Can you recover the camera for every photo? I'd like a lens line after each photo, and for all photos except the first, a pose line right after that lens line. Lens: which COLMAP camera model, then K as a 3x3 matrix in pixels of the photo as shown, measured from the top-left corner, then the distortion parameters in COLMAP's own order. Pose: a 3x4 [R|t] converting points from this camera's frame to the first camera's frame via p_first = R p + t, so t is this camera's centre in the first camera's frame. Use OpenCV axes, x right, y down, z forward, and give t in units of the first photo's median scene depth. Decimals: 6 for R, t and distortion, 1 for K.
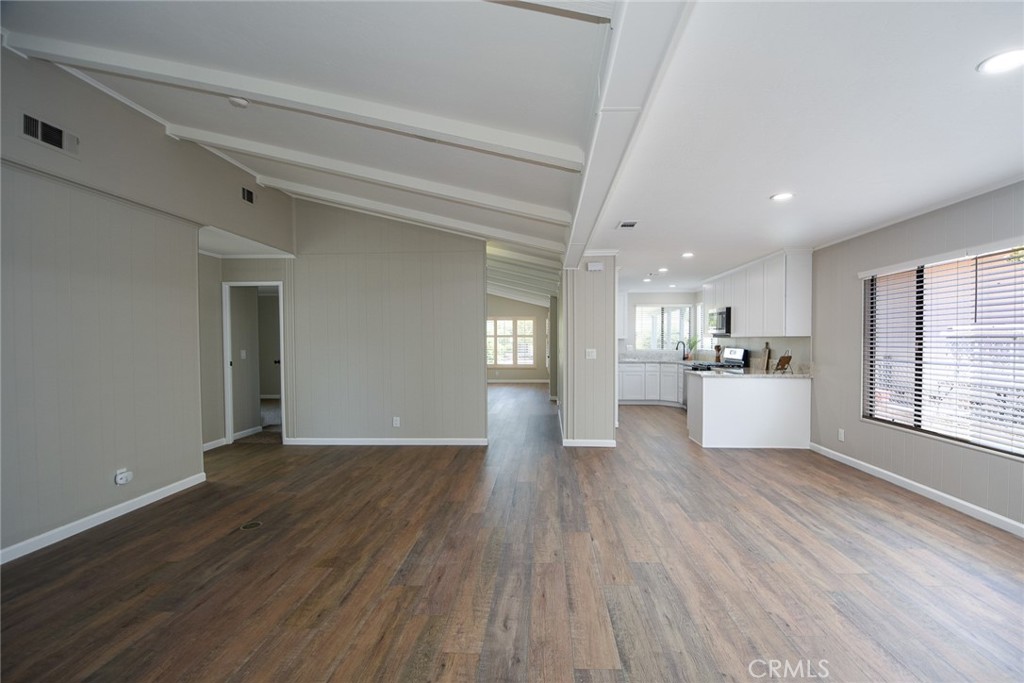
lens RADIAL K [[450.8, 0, 525.1], [0, 450.8, 339.3], [0, 0, 1]] dist [0.023164, -0.023480]
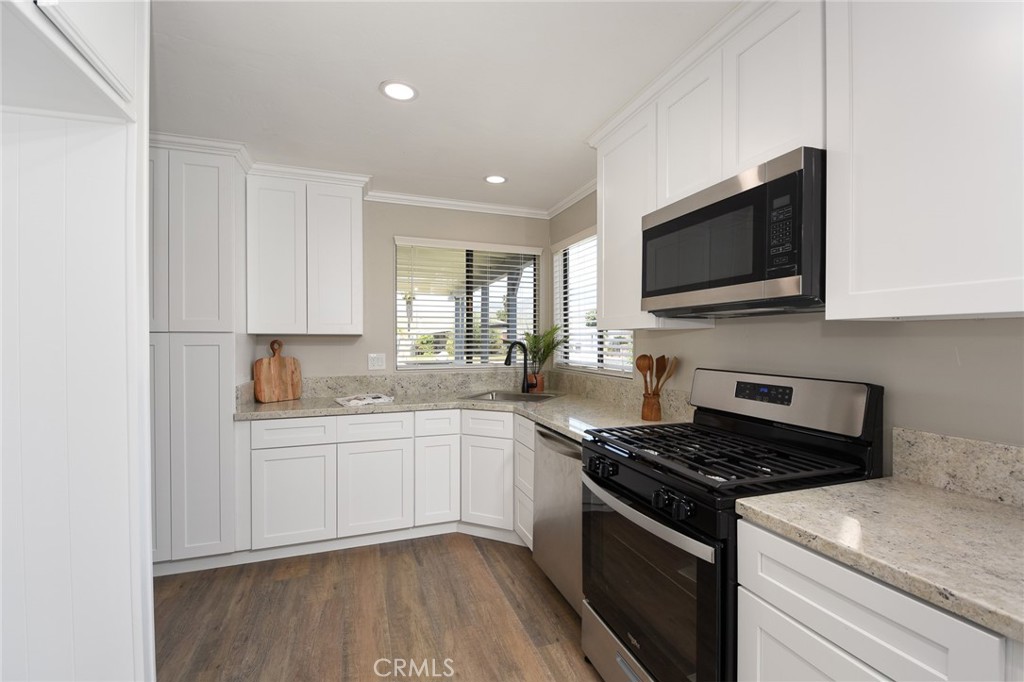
lens RADIAL K [[450.8, 0, 525.1], [0, 450.8, 338.8], [0, 0, 1]] dist [0.023164, -0.023480]
pose [[0.920372, 0.003157, 0.391032, 0.563783], [-0.003408, 0.999994, -0.000052, 0.006556], [-0.391030, -0.001284, 0.920377, 1.793491]]
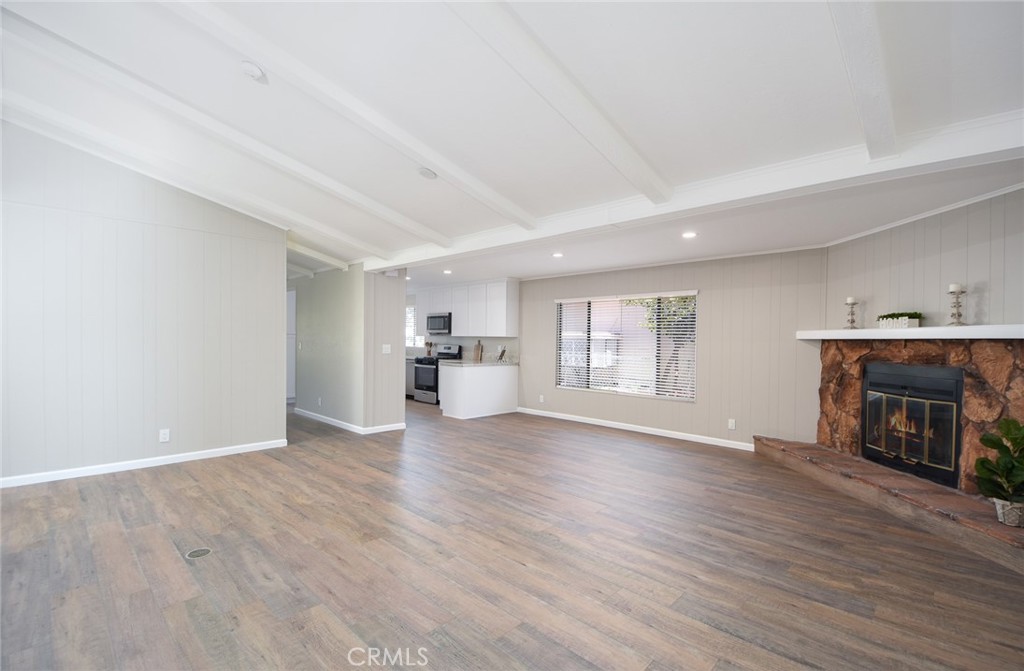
lens RADIAL K [[454.0, 0, 525.8], [0, 454.0, 345.6], [0, 0, 1]] dist [0.011147, -0.020109]
pose [[0.649883, 0.001192, 0.760033, -0.788516], [-0.016344, 0.999789, 0.012408, 0.005501], [-0.759858, -0.020486, 0.649766, 0.001830]]
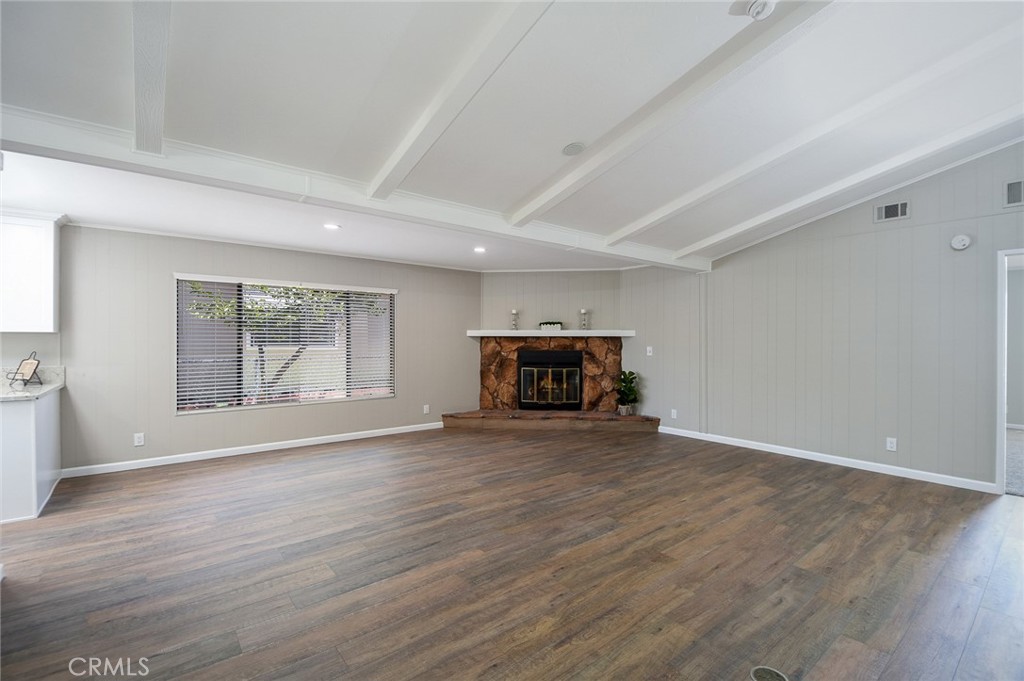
lens RADIAL K [[457.1, 0, 524.6], [0, 457.1, 341.7], [0, 0, 1]] dist [0.012413, -0.000293]
pose [[-0.671232, -0.003332, 0.741240, -0.755632], [-0.003047, 0.999994, 0.001736, 0.008818], [-0.741242, -0.001093, -0.671238, 1.473465]]
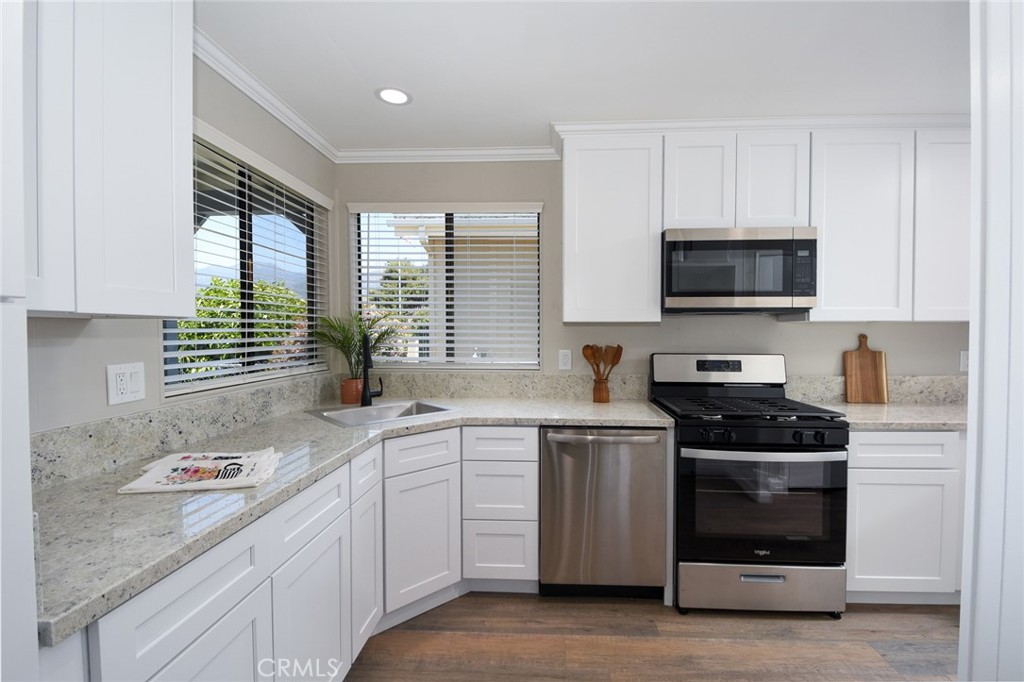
lens RADIAL K [[450.8, 0, 525.1], [0, 450.8, 338.8], [0, 0, 1]] dist [0.023164, -0.023480]
pose [[0.003332, -0.011568, 0.999928, 0.245776], [-0.003233, 0.999928, 0.011579, 0.010974], [-0.999989, -0.003272, 0.003295, 2.450838]]
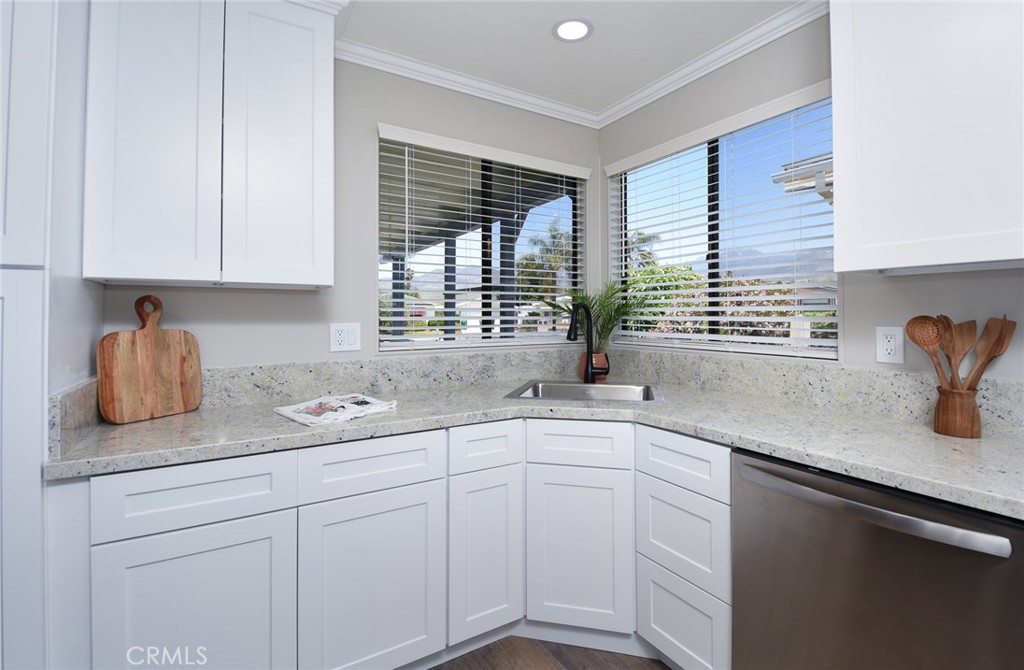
lens RADIAL K [[457.4, 0, 515.9], [0, 457.4, 316.7], [0, 0, 1]] dist [0.024027, -0.018212]
pose [[0.824646, 0.000292, 0.565649, 0.503754], [-0.000681, 1.000000, 0.000476, 0.031144], [-0.565649, -0.000778, 0.824646, 2.226129]]
